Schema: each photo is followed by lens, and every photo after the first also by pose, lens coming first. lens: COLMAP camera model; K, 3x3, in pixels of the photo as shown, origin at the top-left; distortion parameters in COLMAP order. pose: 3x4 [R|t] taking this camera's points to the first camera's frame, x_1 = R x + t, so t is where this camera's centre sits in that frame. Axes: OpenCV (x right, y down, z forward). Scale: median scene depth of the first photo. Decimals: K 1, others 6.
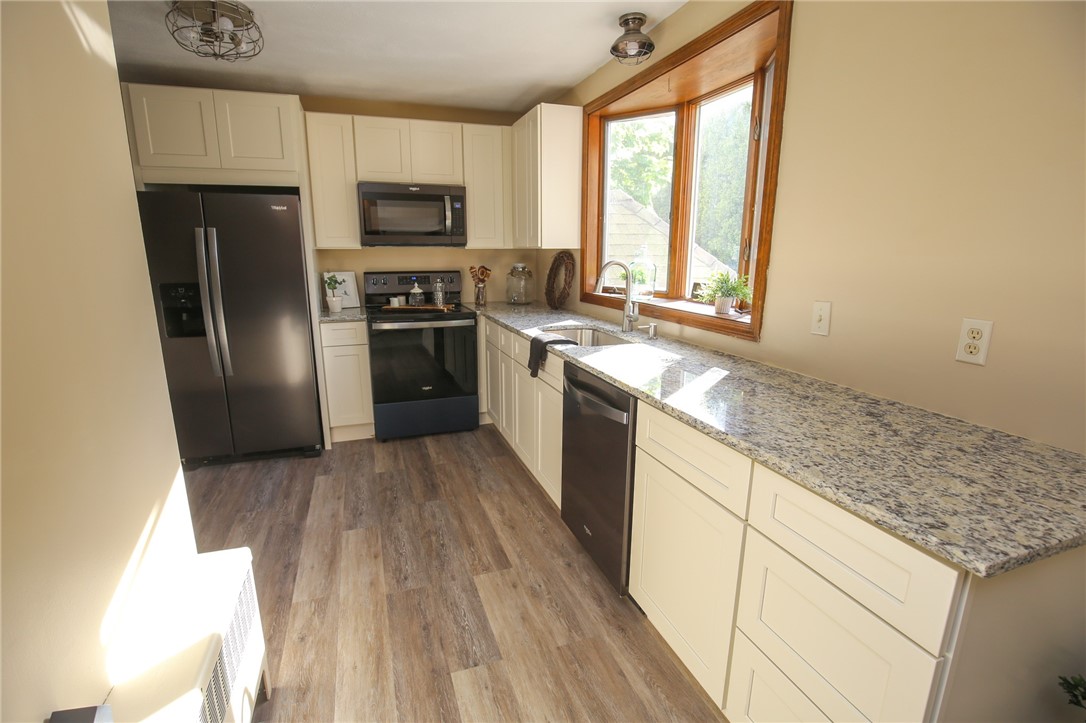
lens RADIAL K [[498.7, 0, 534.1], [0, 498.7, 361.5], [0, 0, 1]] dist [-0.018579, 0.000265]
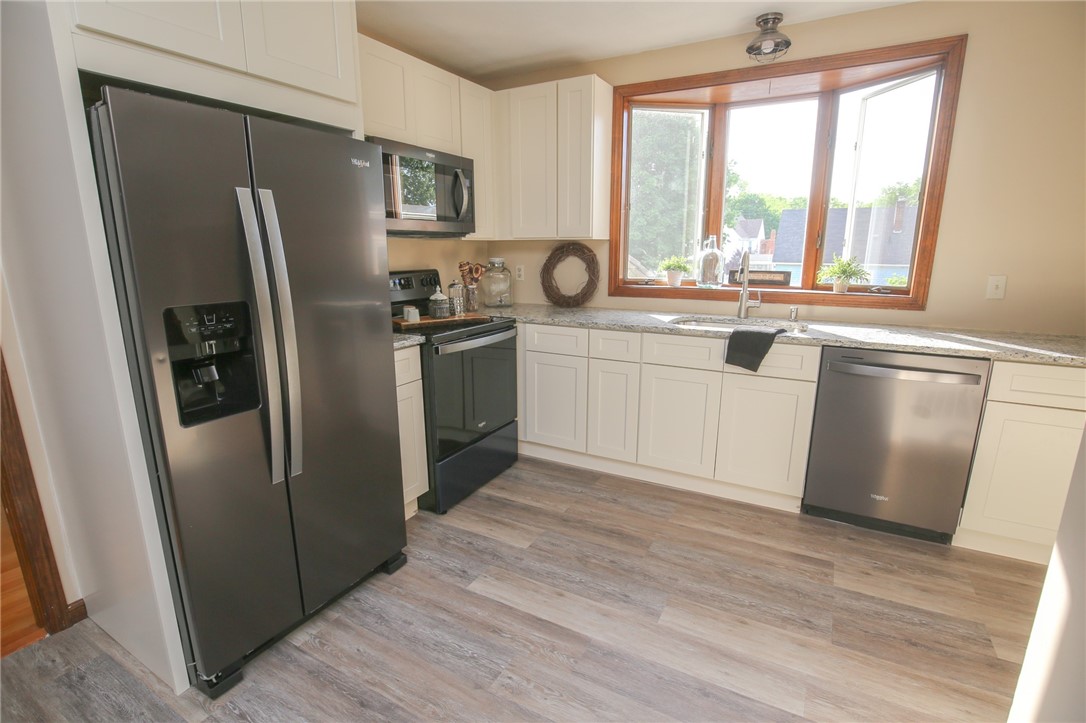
lens RADIAL K [[515.4, 0, 543.0], [0, 515.4, 361.5], [0, 0, 1]] dist [-0.019689, 0.000502]
pose [[0.750514, -0.146734, 0.644358, -0.785574], [0.146666, 0.987706, 0.054093, -0.084834], [-0.644374, 0.053908, 0.762808, 0.428096]]
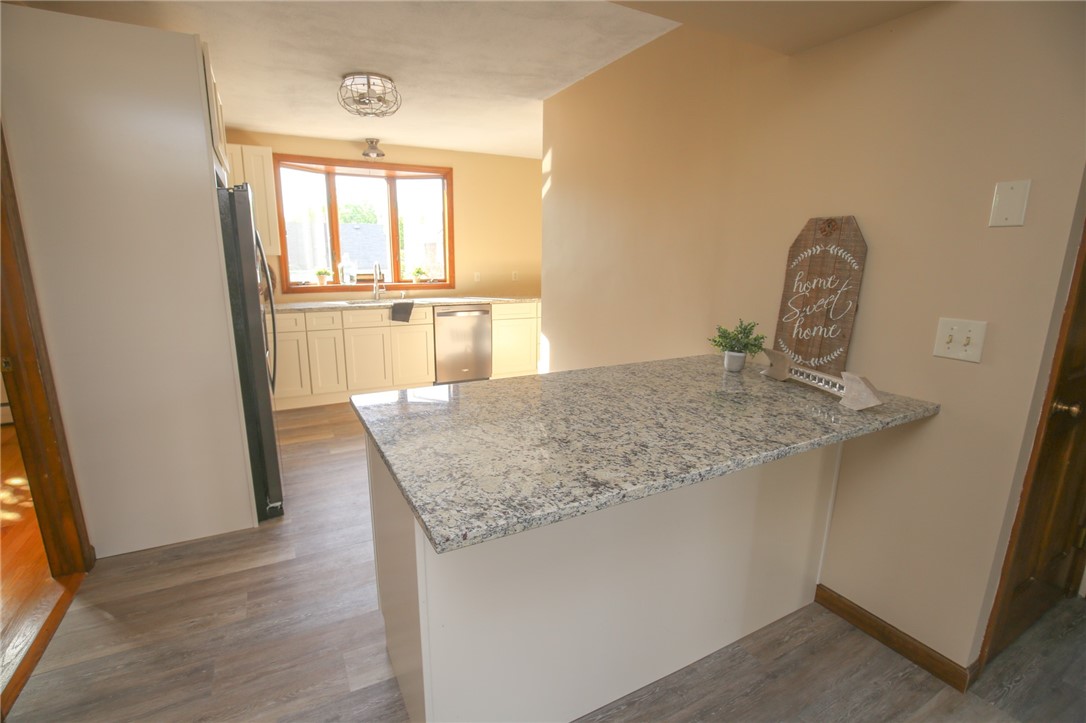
lens RADIAL K [[498.7, 0, 534.1], [0, 498.7, 361.5], [0, 0, 1]] dist [-0.018579, 0.000265]
pose [[-0.152394, -0.206294, 0.966550, -1.643997], [0.208276, 0.949307, 0.235453, -0.148530], [-0.966125, 0.237190, -0.101703, 0.642752]]
